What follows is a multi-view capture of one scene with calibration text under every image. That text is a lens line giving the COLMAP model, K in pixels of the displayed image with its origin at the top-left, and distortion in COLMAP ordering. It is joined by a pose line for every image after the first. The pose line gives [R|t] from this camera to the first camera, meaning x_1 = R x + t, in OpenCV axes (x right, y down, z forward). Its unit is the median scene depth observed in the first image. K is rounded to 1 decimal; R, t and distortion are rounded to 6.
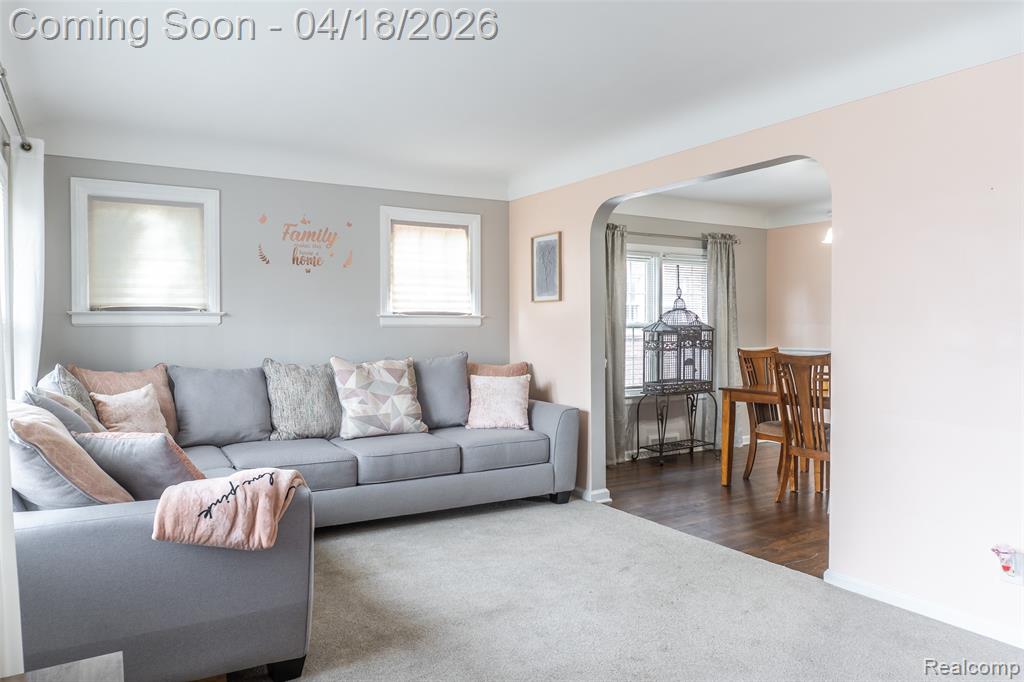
lens RADIAL K [[724.8, 0, 502.6], [0, 724.8, 338.3], [0, 0, 1]] dist [-0.020061, -0.000195]
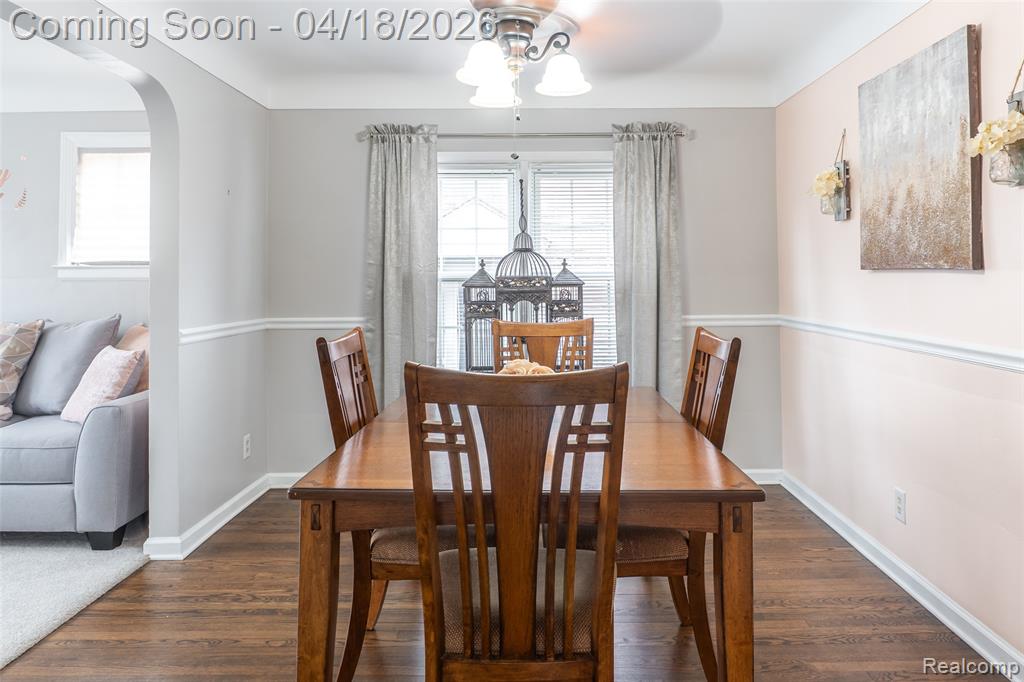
lens RADIAL K [[724.8, 0, 542.4], [0, 724.8, 263.8], [0, 0, 1]] dist [-0.020061, -0.000195]
pose [[0.856684, -0.013775, -0.515658, 0.753966], [-0.005189, 0.999363, -0.035318, -0.009909], [0.515816, 0.032933, 0.856066, 0.630172]]
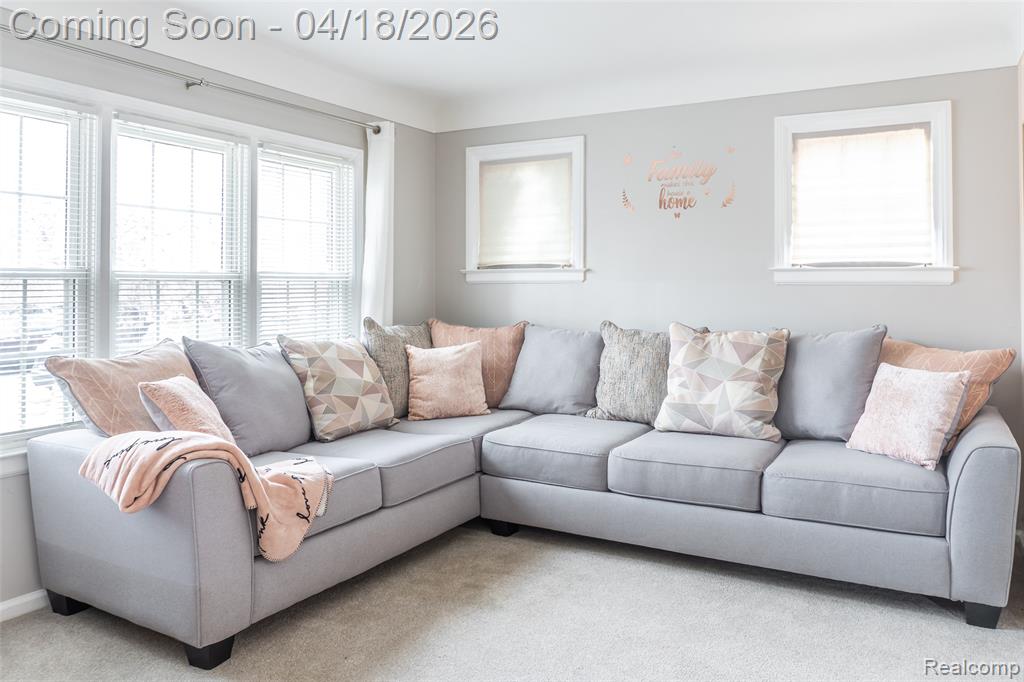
lens RADIAL K [[747.4, 0, 526.9], [0, 747.4, 277.1], [0, 0, 1]] dist [-0.022004, -0.000843]
pose [[0.505073, -0.006249, -0.863054, 0.370400], [-0.015102, 0.999757, -0.016077, -0.008219], [0.862945, 0.021154, 0.504855, 0.439606]]
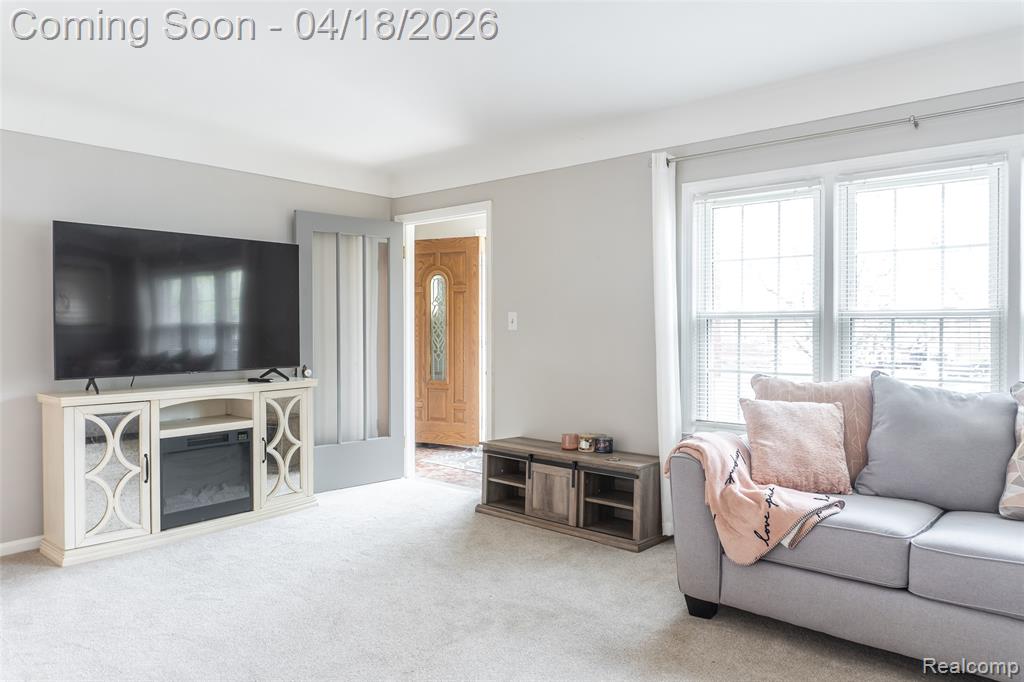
lens RADIAL K [[656.7, 0, 514.0], [0, 656.7, 338.1], [0, 0, 1]] dist [-0.009084, -0.001847]
pose [[-0.944266, 0.007928, -0.329088, 0.176351], [-0.002220, 0.999534, 0.030448, -0.010415], [0.329176, 0.029482, -0.943808, 0.967776]]
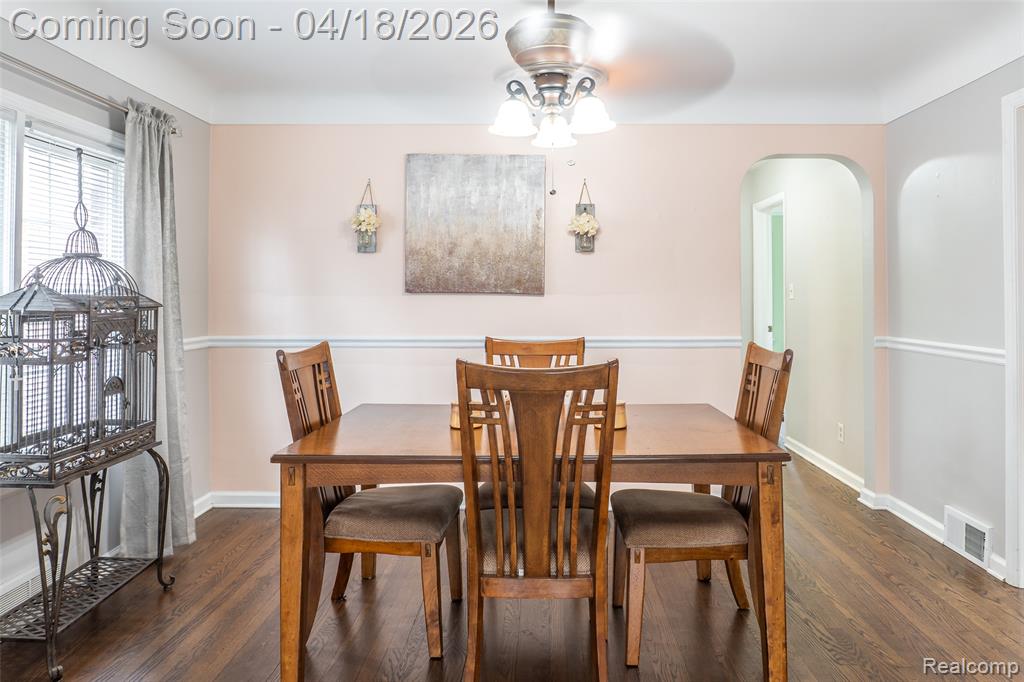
lens RADIAL K [[724.8, 0, 534.5], [0, 724.8, 282.6], [0, 0, 1]] dist [-0.020061, -0.000195]
pose [[0.538498, 0.019923, 0.842391, 0.053139], [0.013631, 0.999384, -0.032350, -0.011591], [-0.842517, 0.028903, 0.537894, 0.741367]]
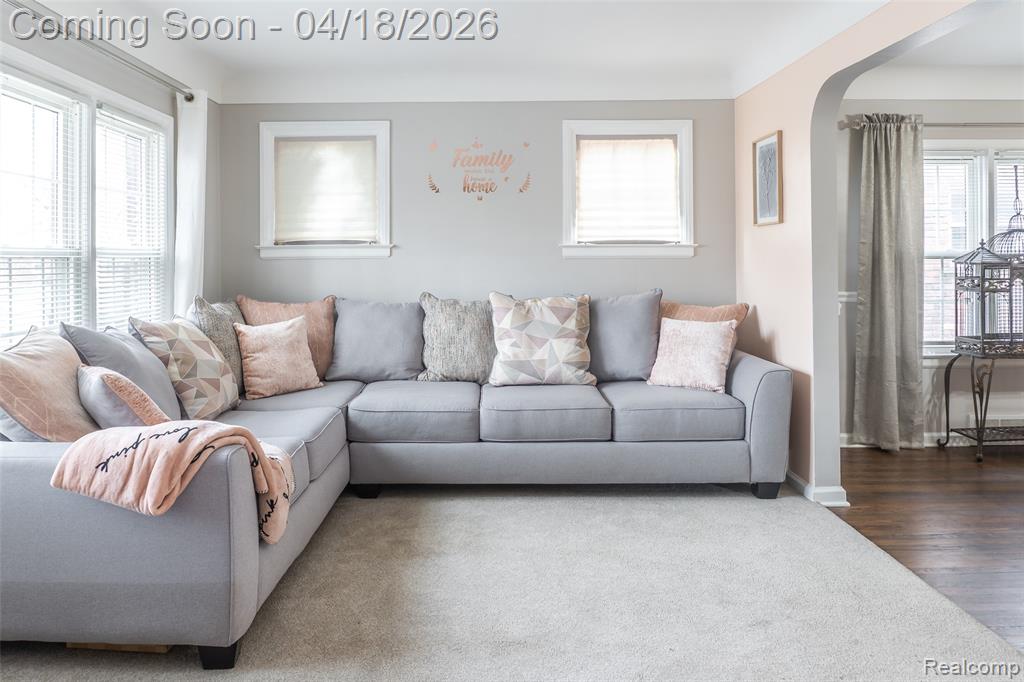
lens RADIAL K [[724.8, 0, 471.8], [0, 724.8, 254.9], [0, 0, 1]] dist [-0.020061, -0.000195]
pose [[0.848646, -0.006024, -0.528927, 0.213634], [-0.003810, 0.999840, -0.017502, -0.004859], [0.528947, 0.016868, 0.848487, 0.212877]]
